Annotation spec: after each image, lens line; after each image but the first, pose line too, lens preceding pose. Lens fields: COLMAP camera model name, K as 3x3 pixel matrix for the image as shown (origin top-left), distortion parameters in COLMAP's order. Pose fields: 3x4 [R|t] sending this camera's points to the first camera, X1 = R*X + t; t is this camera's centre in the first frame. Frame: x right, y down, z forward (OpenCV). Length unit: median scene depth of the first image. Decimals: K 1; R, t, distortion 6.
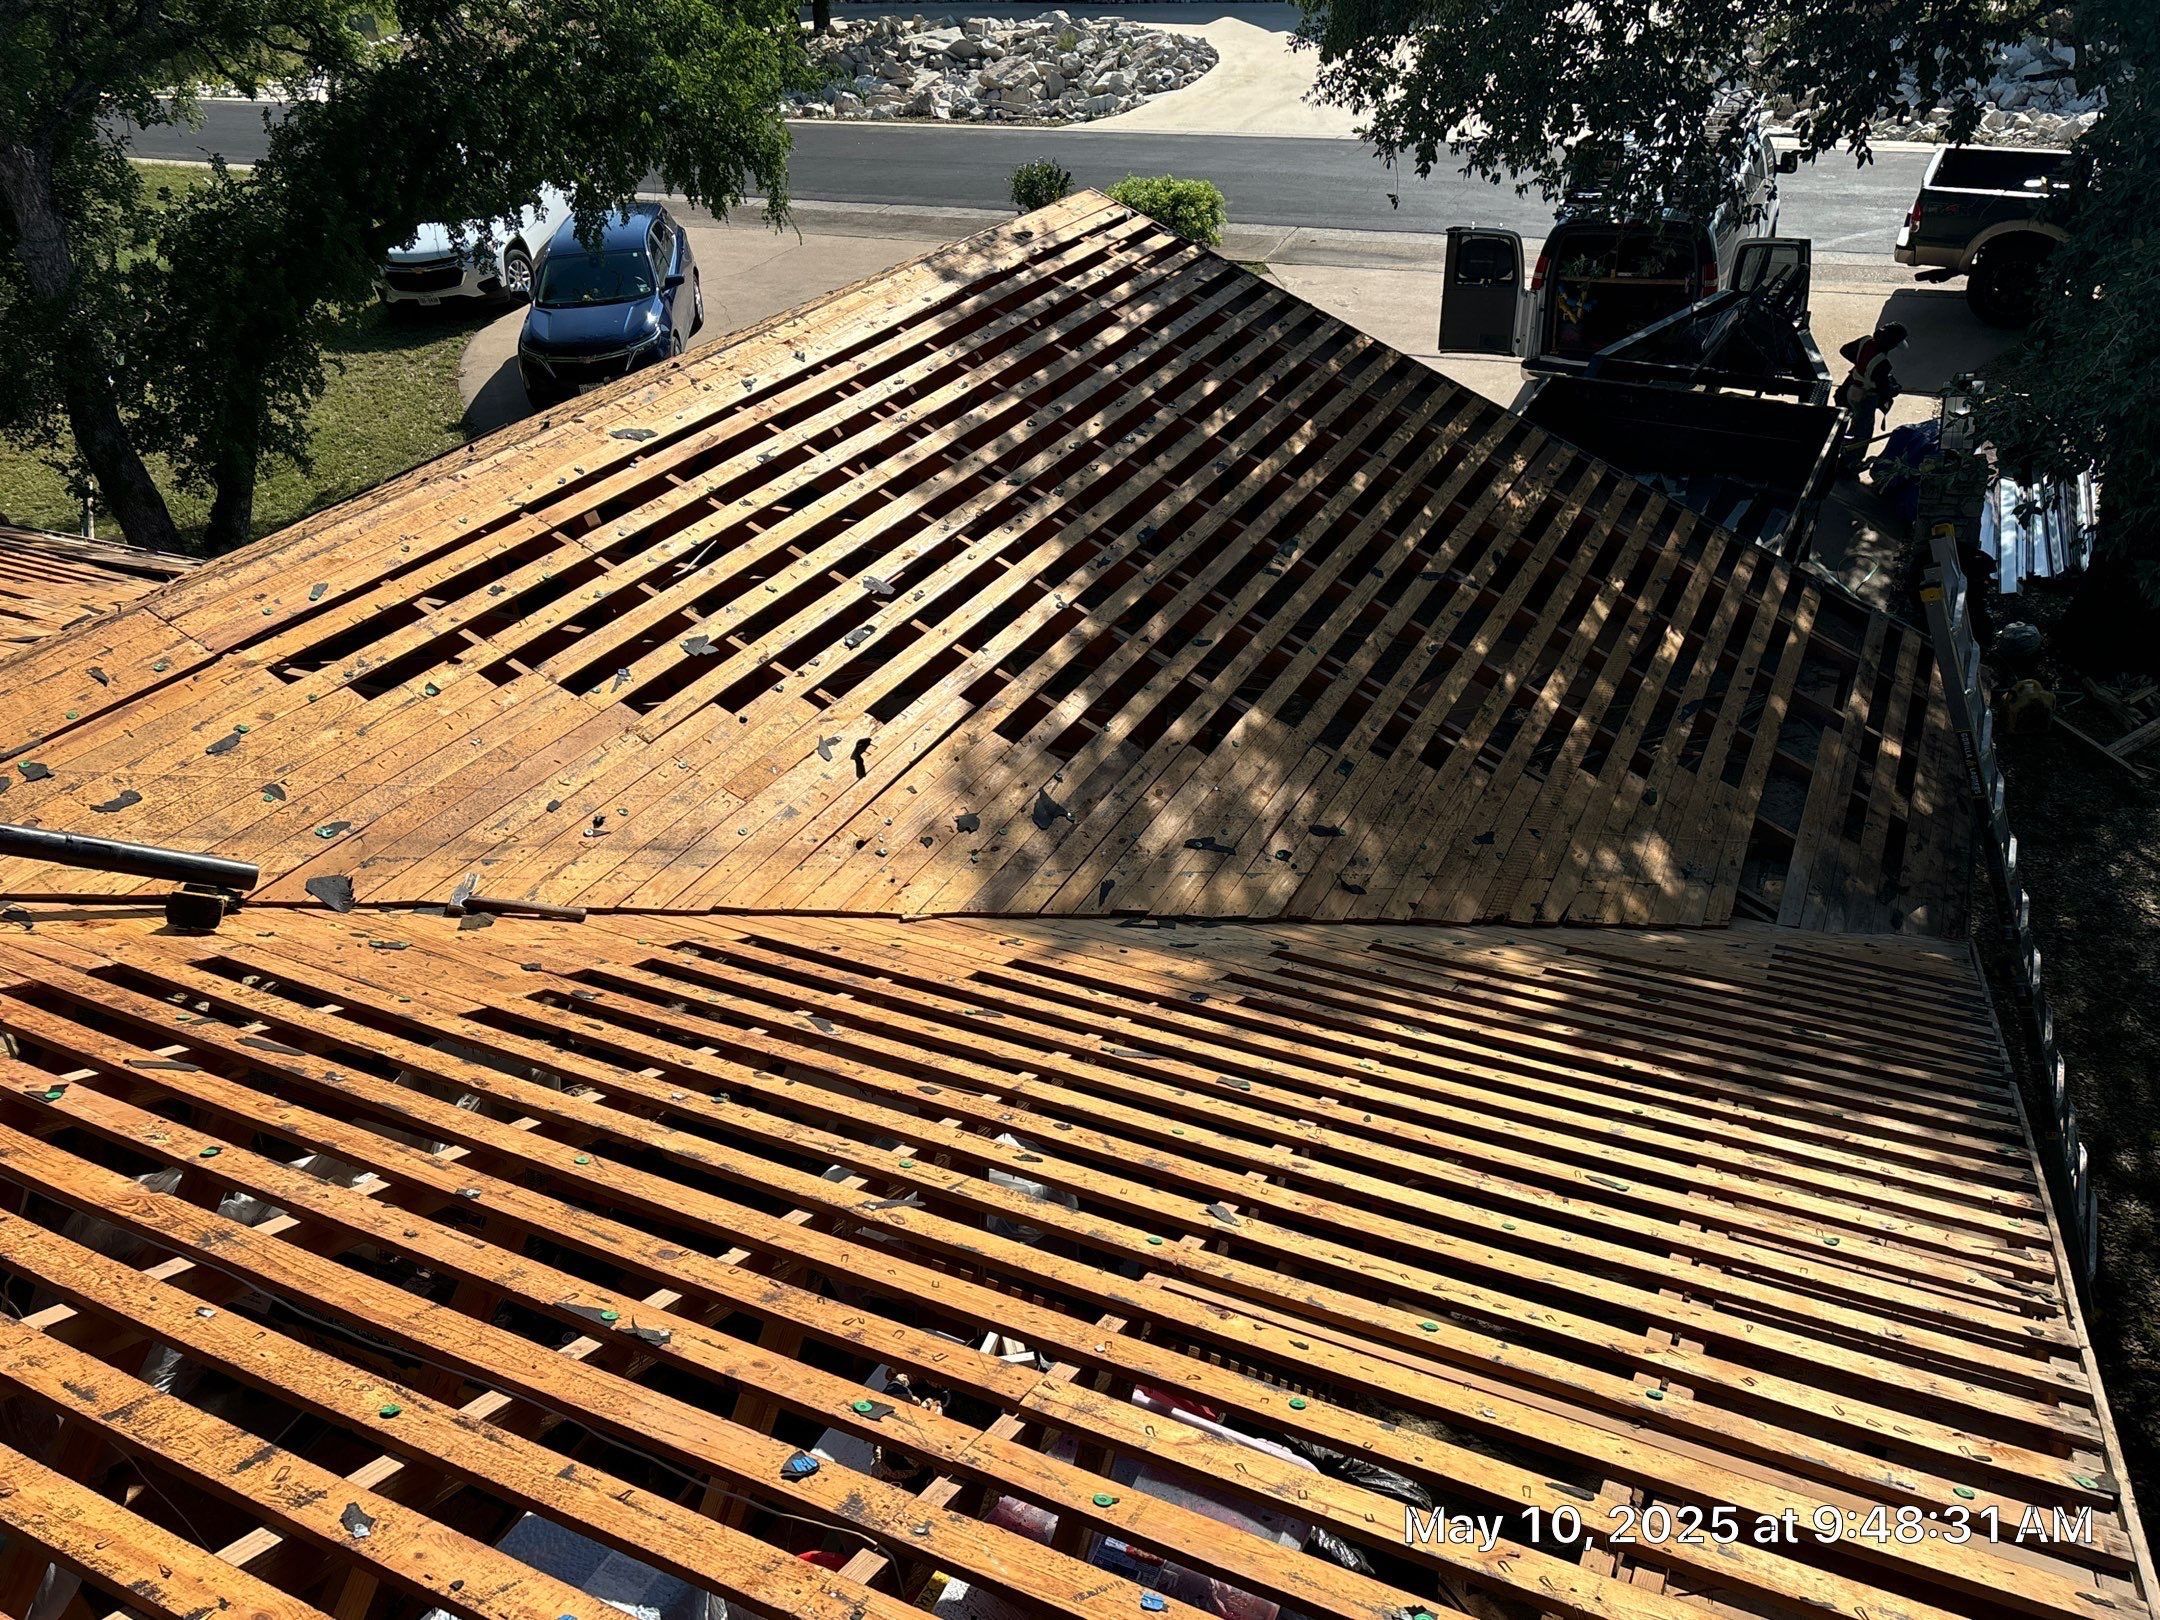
lens RADIAL K [[1677.5, 0, 1092.5], [0, 1677.5, 816.8], [0, 0, 1]] dist [-0.001399, 0.001993]
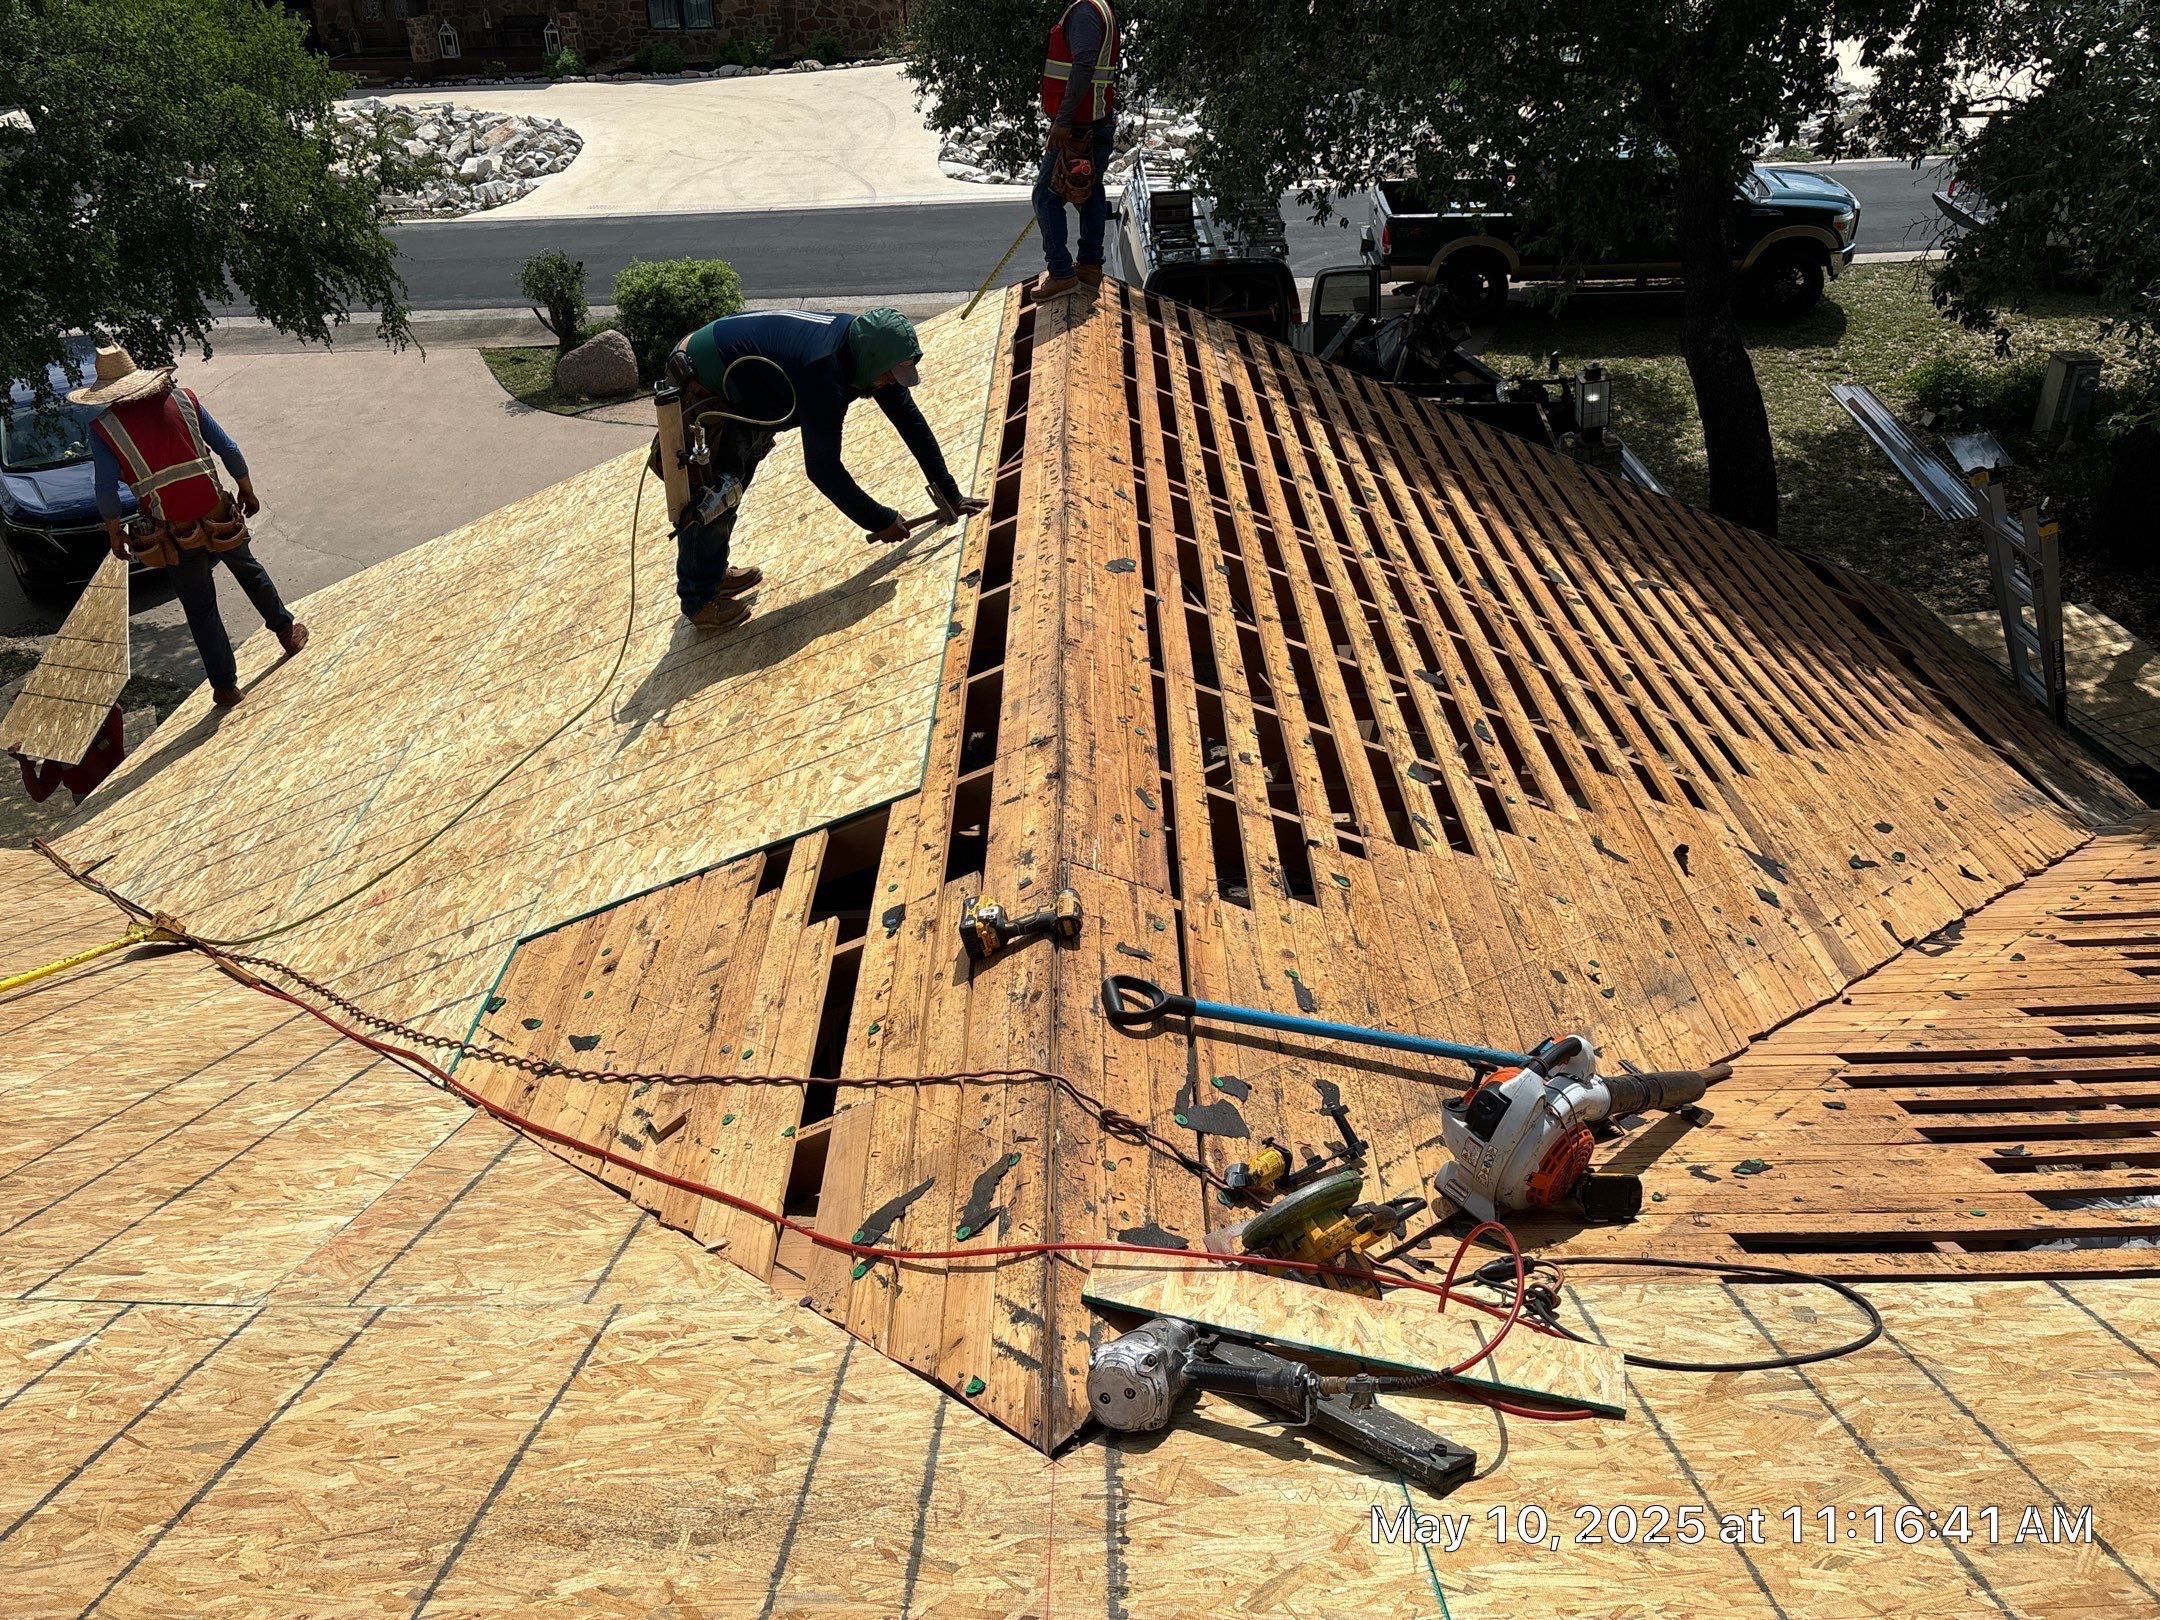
lens RADIAL K [[1623.3, 0, 1080.0], [0, 1623.3, 810.0], [0, 0, 1]] dist [0.028306, 0.004976]
pose [[0.896704, -0.209457, 0.389936, -0.645665], [0.221348, 0.975083, 0.014757, -0.119559], [-0.383311, 0.073079, 0.920724, 0.231023]]
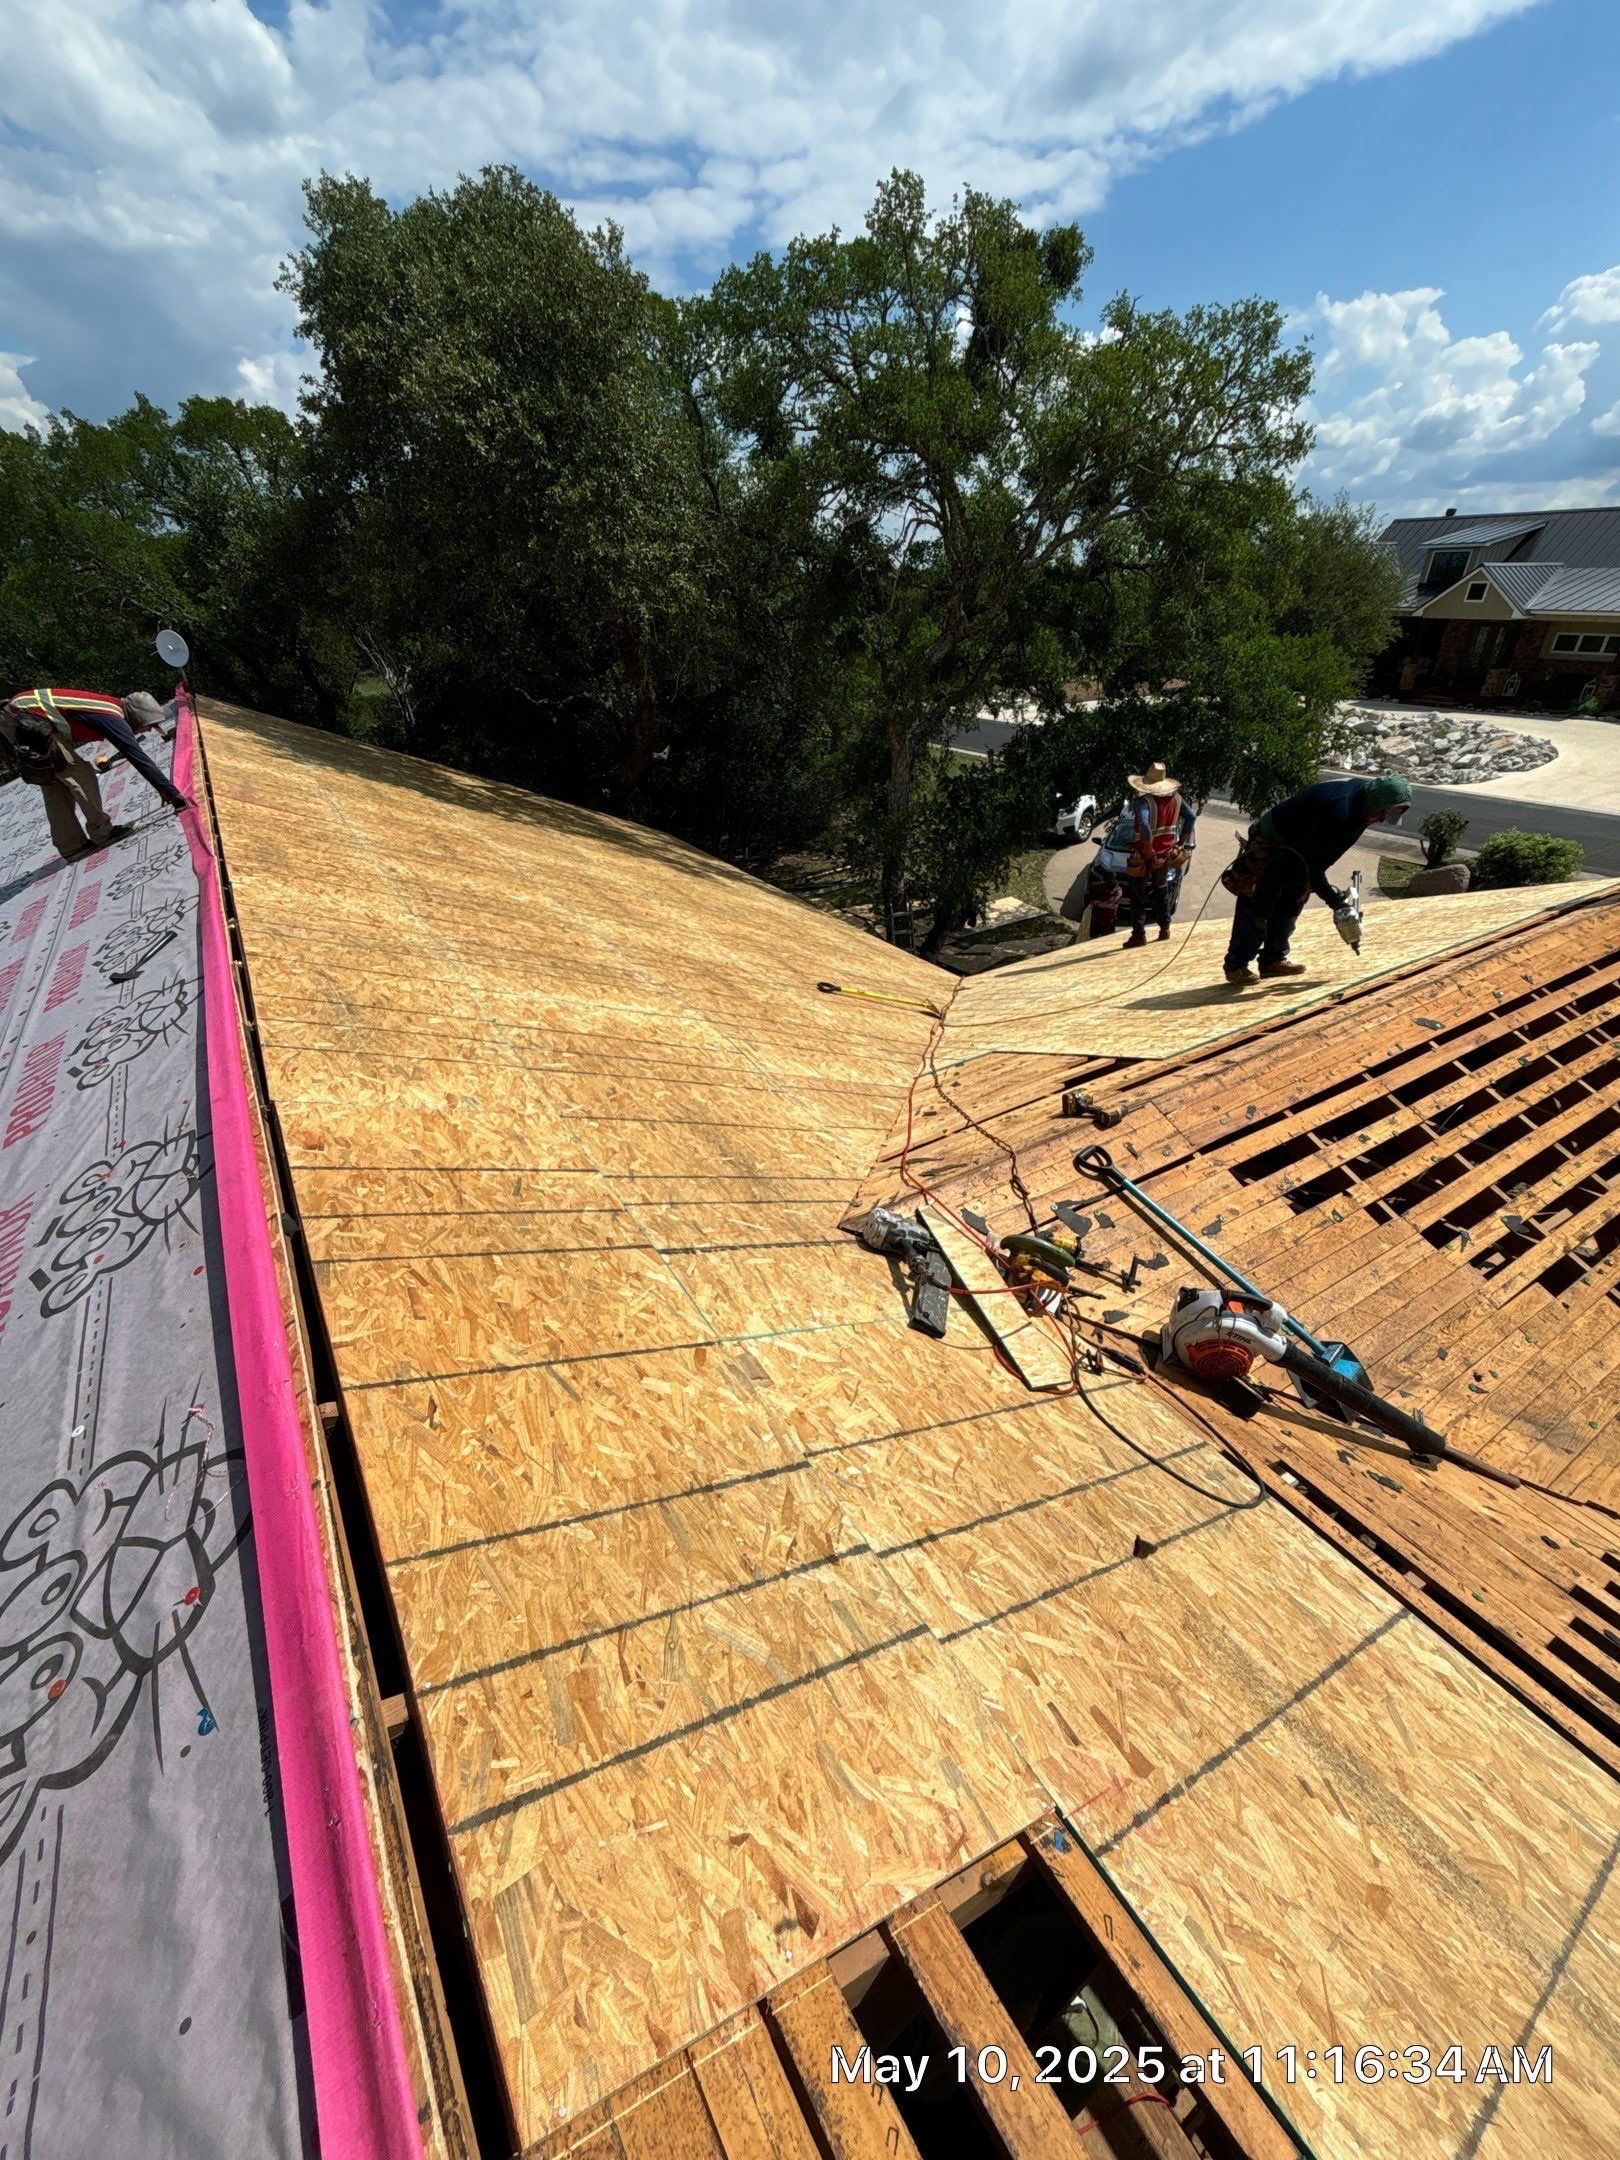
lens RADIAL K [[888.6, 0, 810.0], [0, 888.6, 1080.0], [0, 0, 1]] dist [-0.000133, 0.000375]
pose [[0.854159, 0.287225, -0.433490, -0.373239], [-0.297298, 0.953672, 0.046086, -0.068654], [0.426645, 0.089511, 0.899979, 0.141227]]
